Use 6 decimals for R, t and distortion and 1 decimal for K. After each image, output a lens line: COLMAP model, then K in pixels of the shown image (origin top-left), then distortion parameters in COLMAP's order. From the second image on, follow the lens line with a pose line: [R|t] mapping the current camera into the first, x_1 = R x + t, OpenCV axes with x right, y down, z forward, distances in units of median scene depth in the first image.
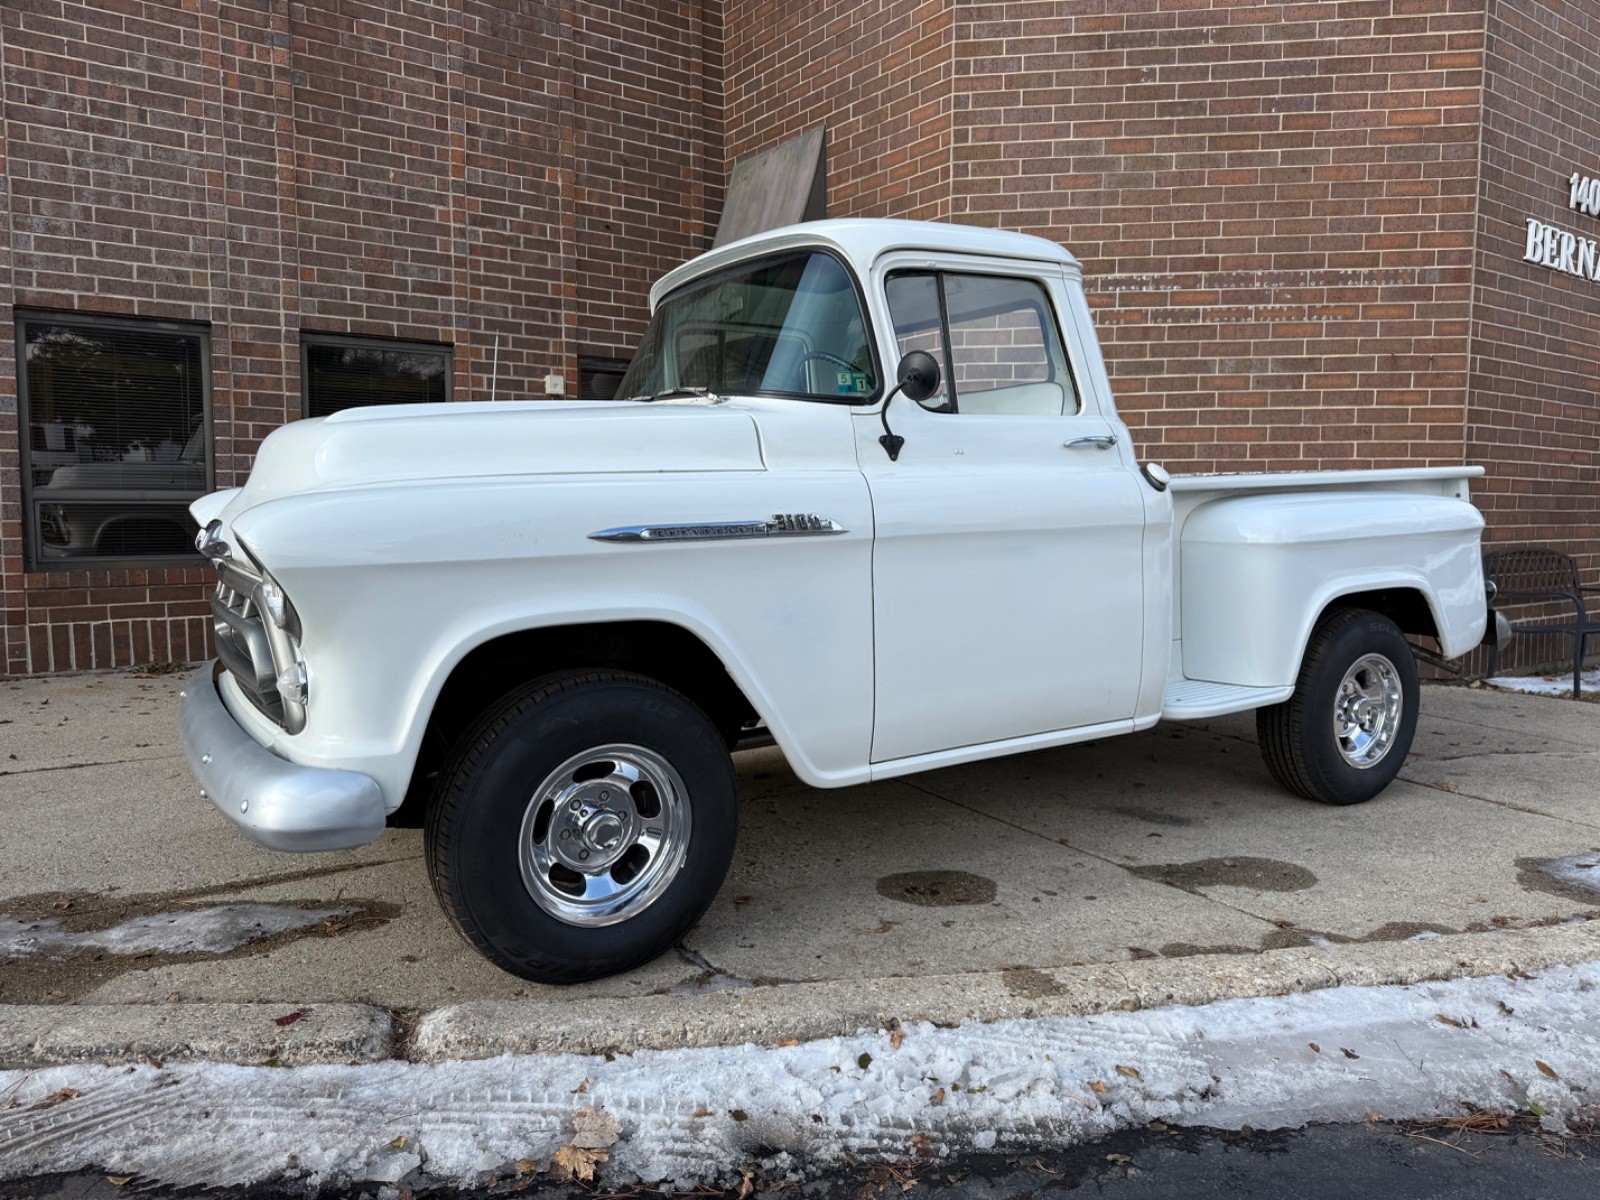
lens RADIAL K [[1115.7, 0, 801.2], [0, 1115.7, 586.1], [0, 0, 1]] dist [0.016711, -0.024680]
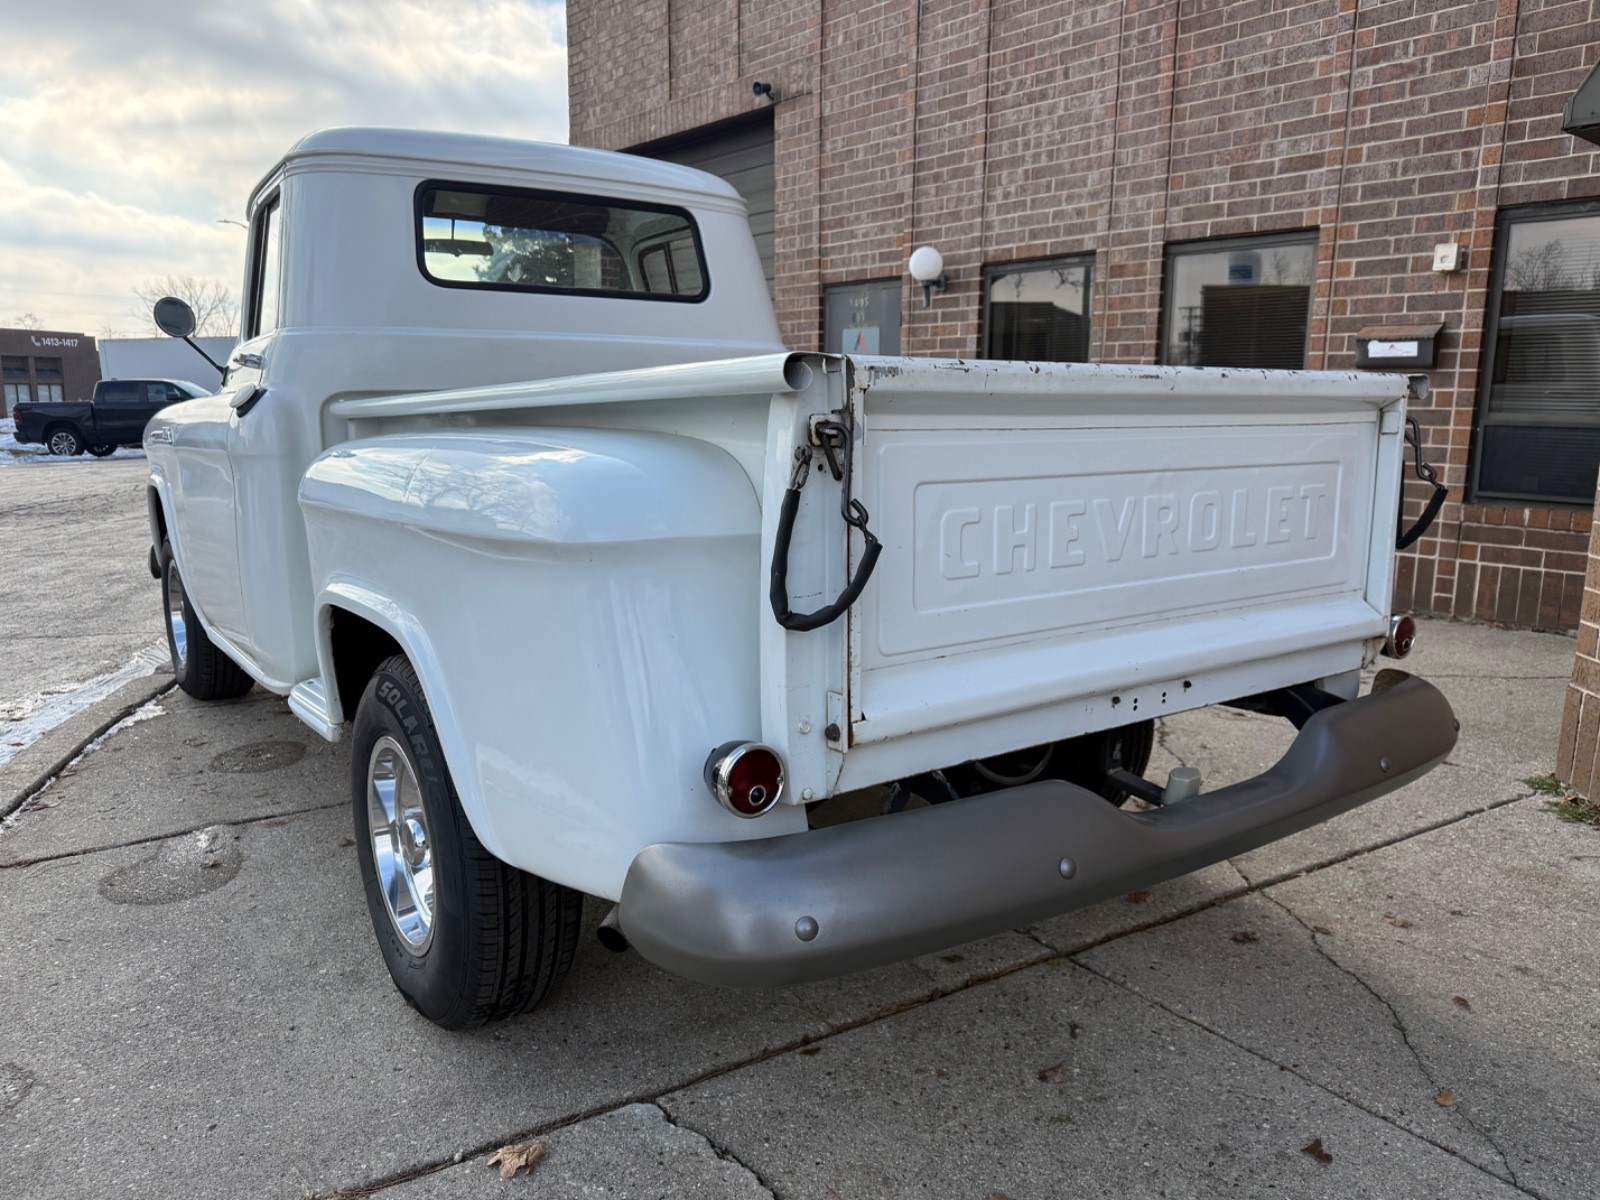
lens RADIAL K [[1123.3, 0, 815.5], [0, 1123.3, 602.3], [0, 0, 1]] dist [0.000335, -0.005219]
pose [[0.095620, 0.174881, -0.979935, 0.589570], [-0.082591, 0.982446, 0.167270, -0.061250], [0.991986, 0.064939, 0.108385, 0.648168]]
